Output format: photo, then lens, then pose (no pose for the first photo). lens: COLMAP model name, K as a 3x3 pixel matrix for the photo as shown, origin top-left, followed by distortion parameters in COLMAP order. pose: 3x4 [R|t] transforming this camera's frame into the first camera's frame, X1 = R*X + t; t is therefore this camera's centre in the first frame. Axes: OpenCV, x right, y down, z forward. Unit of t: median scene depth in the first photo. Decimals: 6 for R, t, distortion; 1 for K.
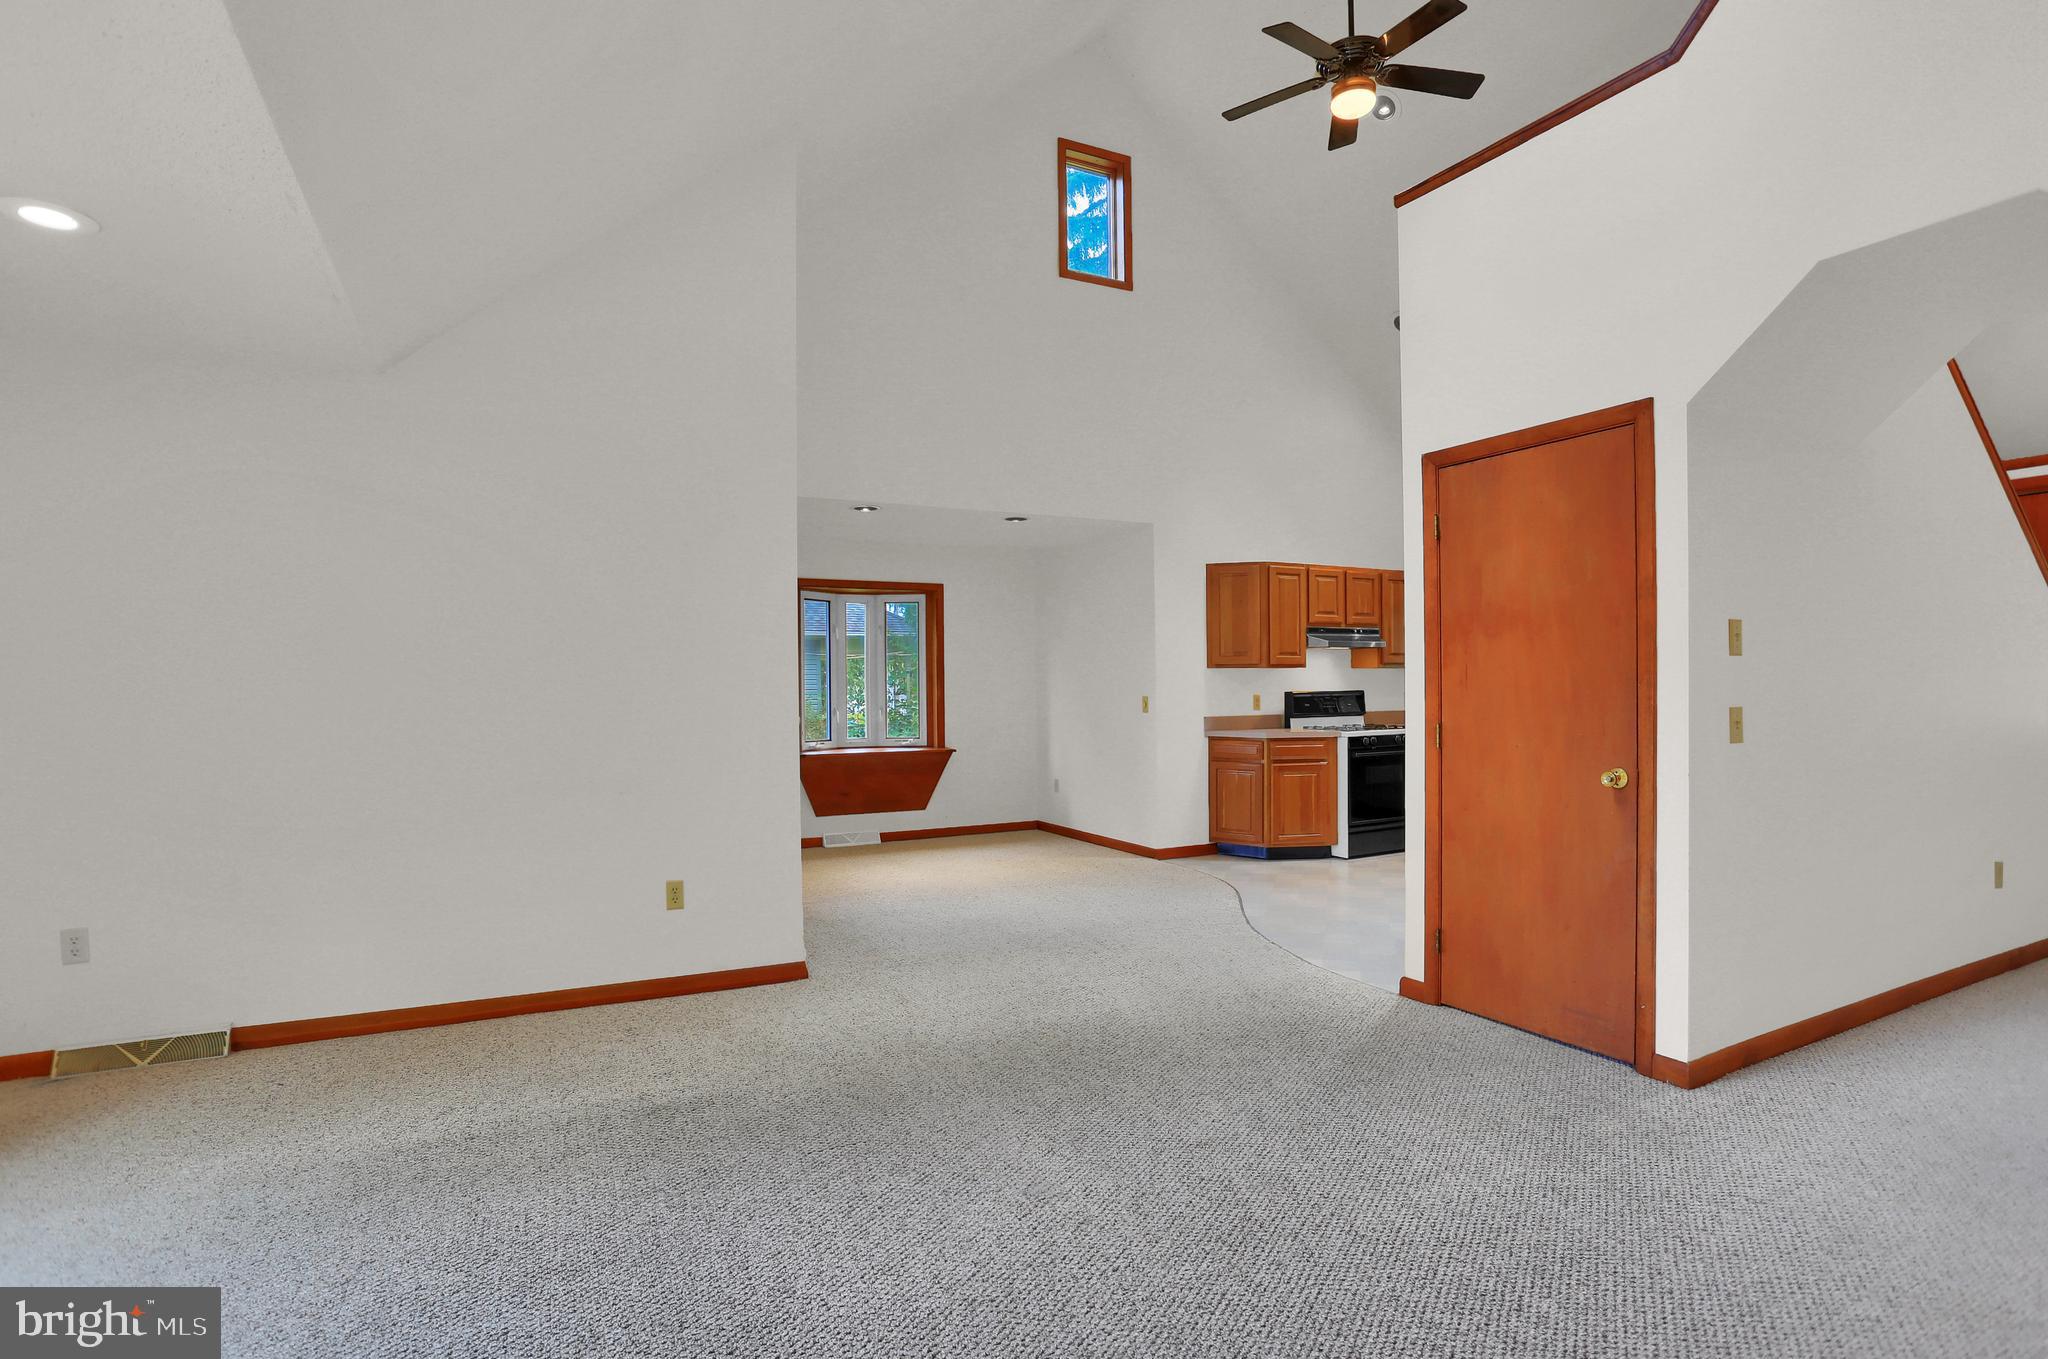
lens RADIAL K [[1007.3, 0, 1021.0], [0, 1007.3, 703.7], [0, 0, 1]] dist [-0.065699, 0.028203]
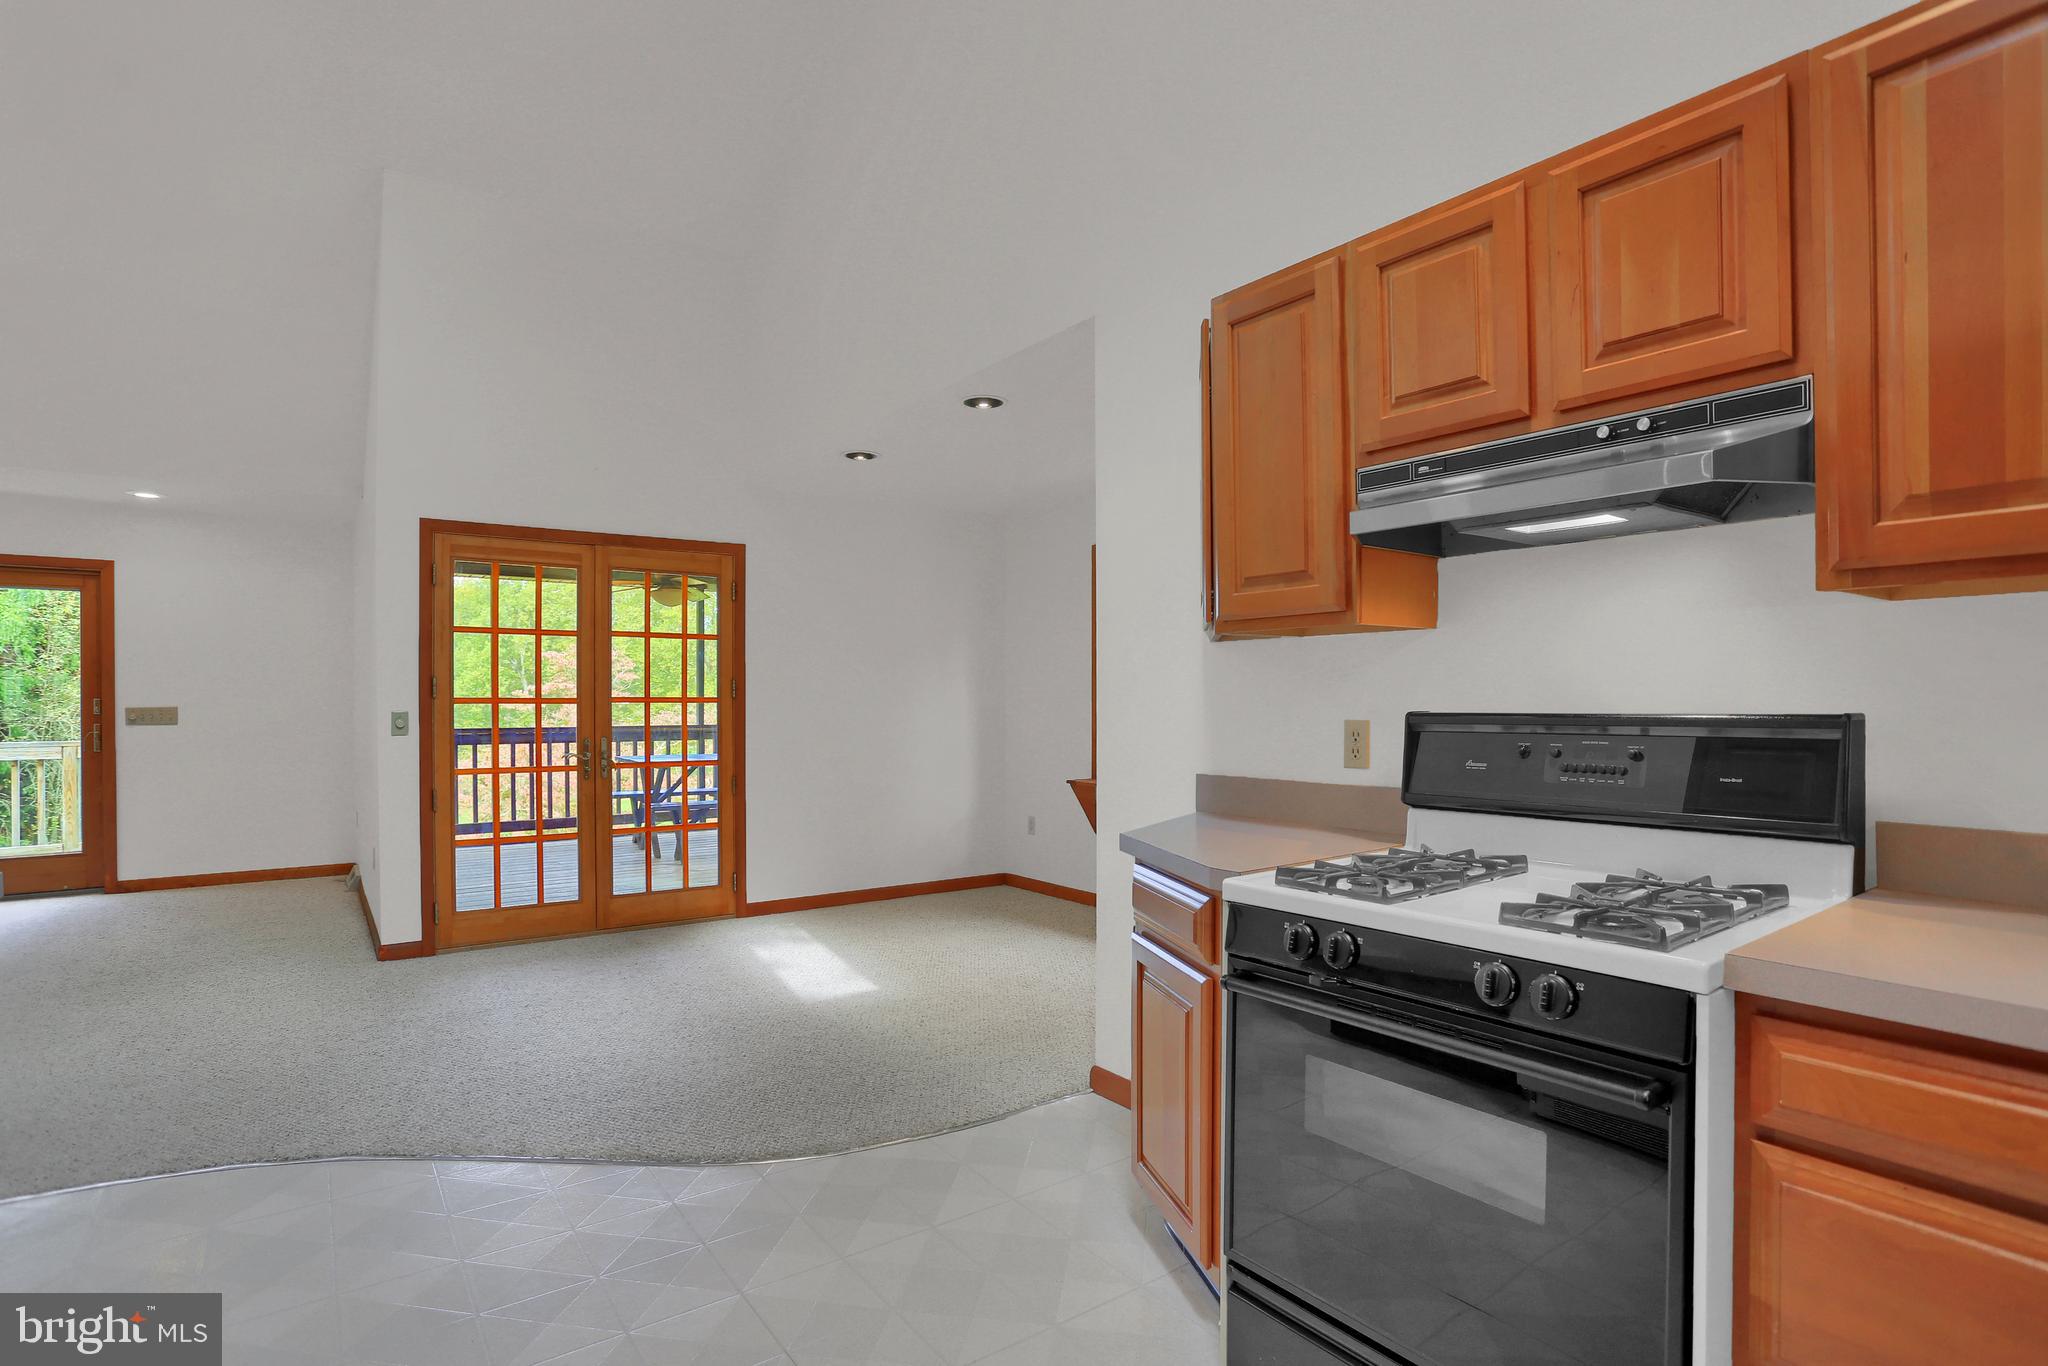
lens RADIAL K [[1007.3, 0, 1021.0], [0, 1007.3, 707.2], [0, 0, 1]] dist [-0.065699, 0.028203]
pose [[0.160979, 0.018005, -0.986794, 0.551483], [-0.014476, 0.999769, 0.015880, -0.016696], [0.986852, 0.011729, 0.161203, 0.888061]]
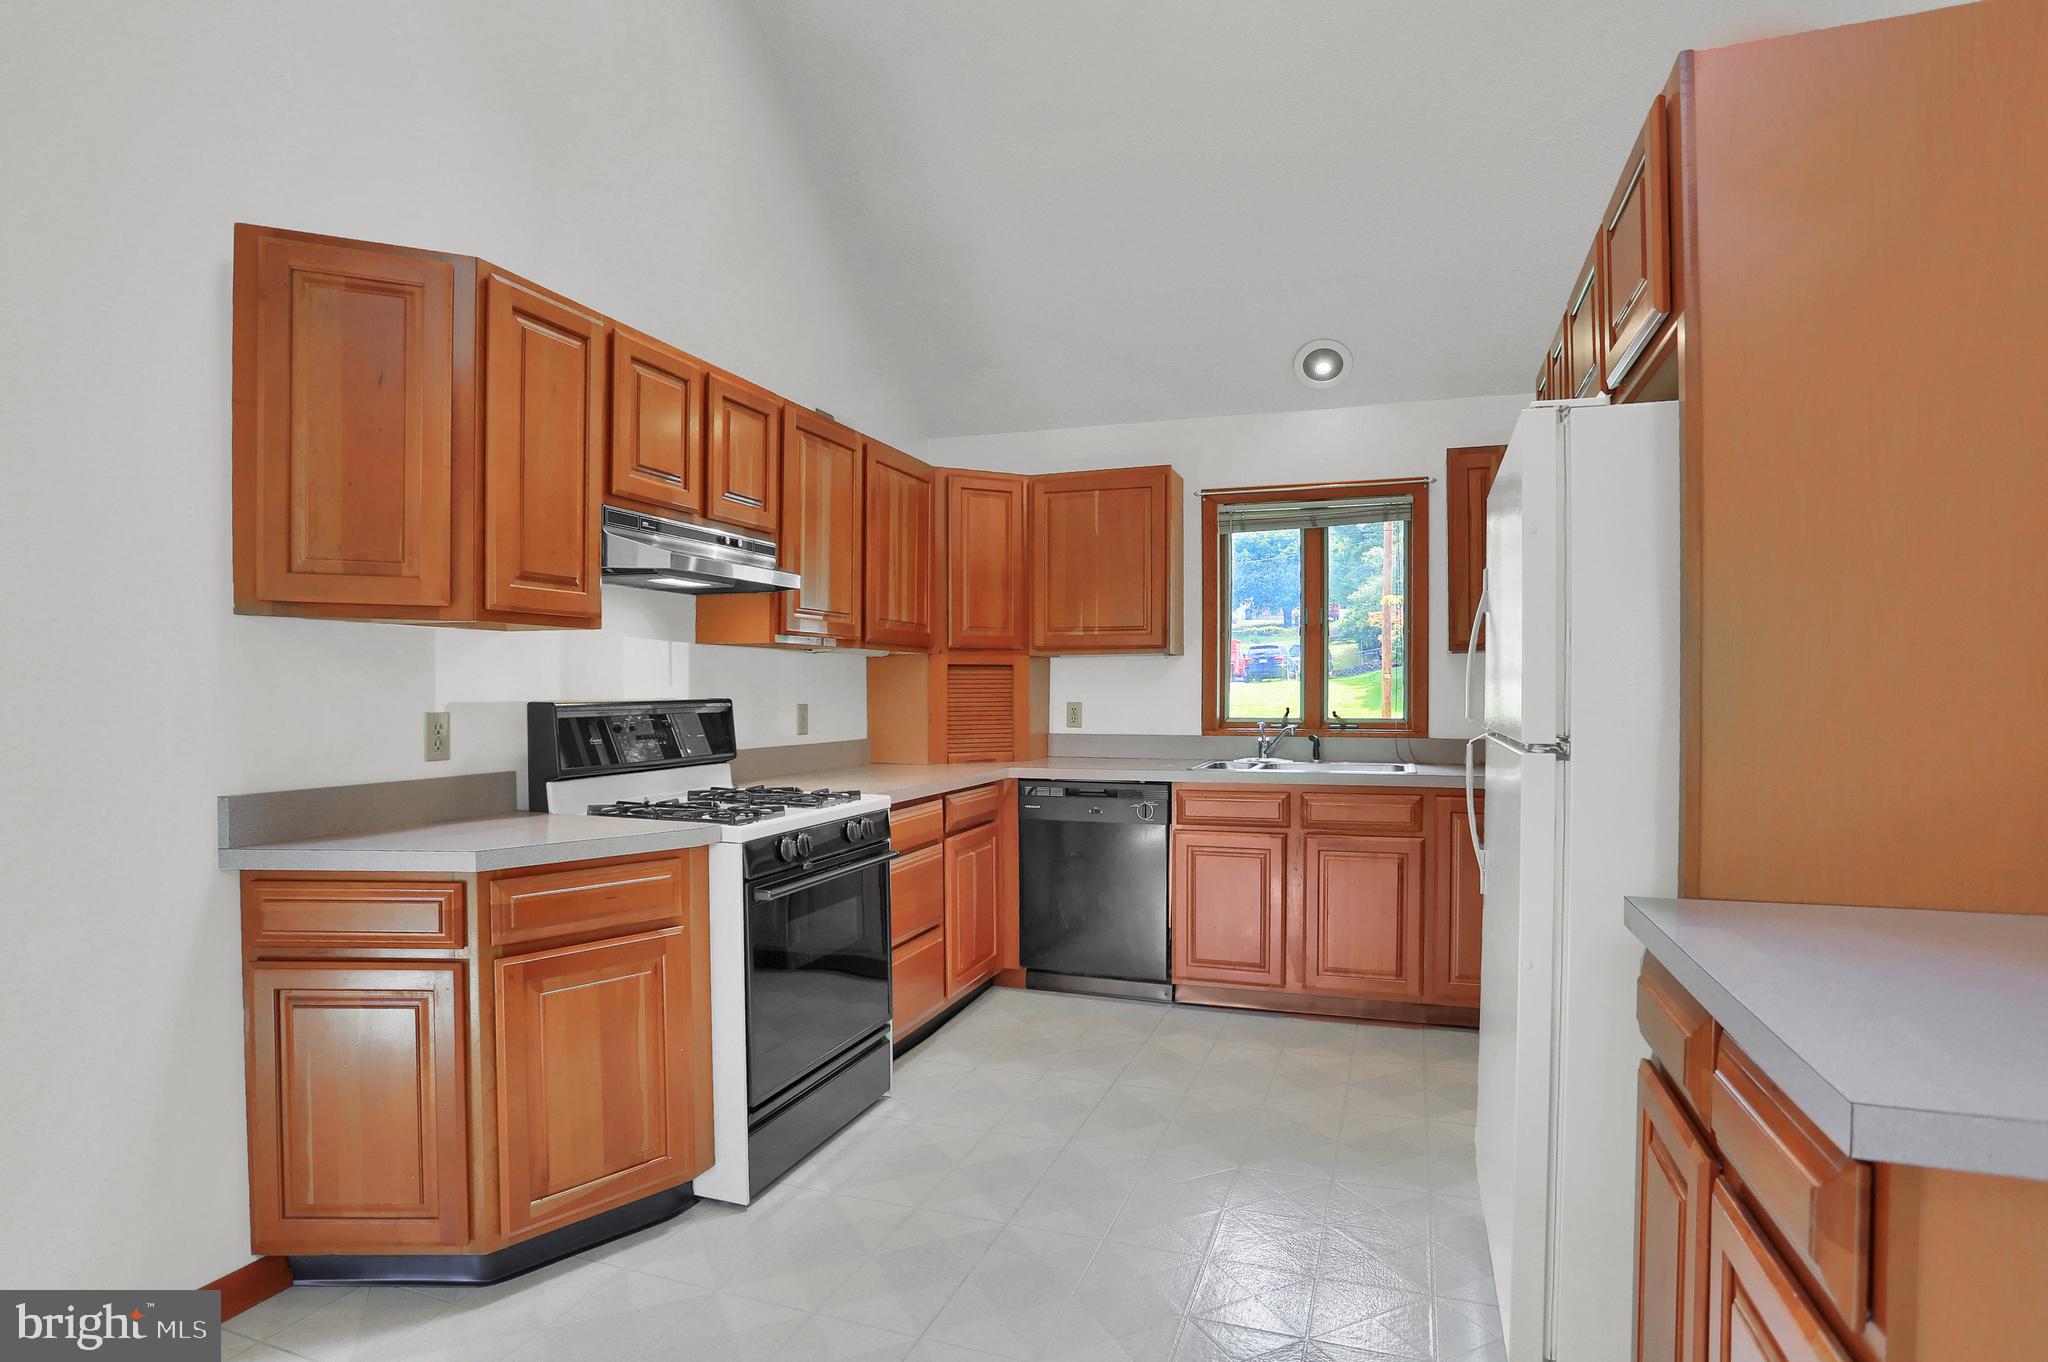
lens RADIAL K [[1054.0, 0, 1017.6], [0, 1054.0, 704.4], [0, 0, 1]] dist [-0.091826, 0.052622]
pose [[0.737811, 0.000194, 0.675007, 0.158781], [0.006273, 0.999955, -0.007144, -0.008465], [-0.674978, 0.009506, 0.737777, 0.670763]]
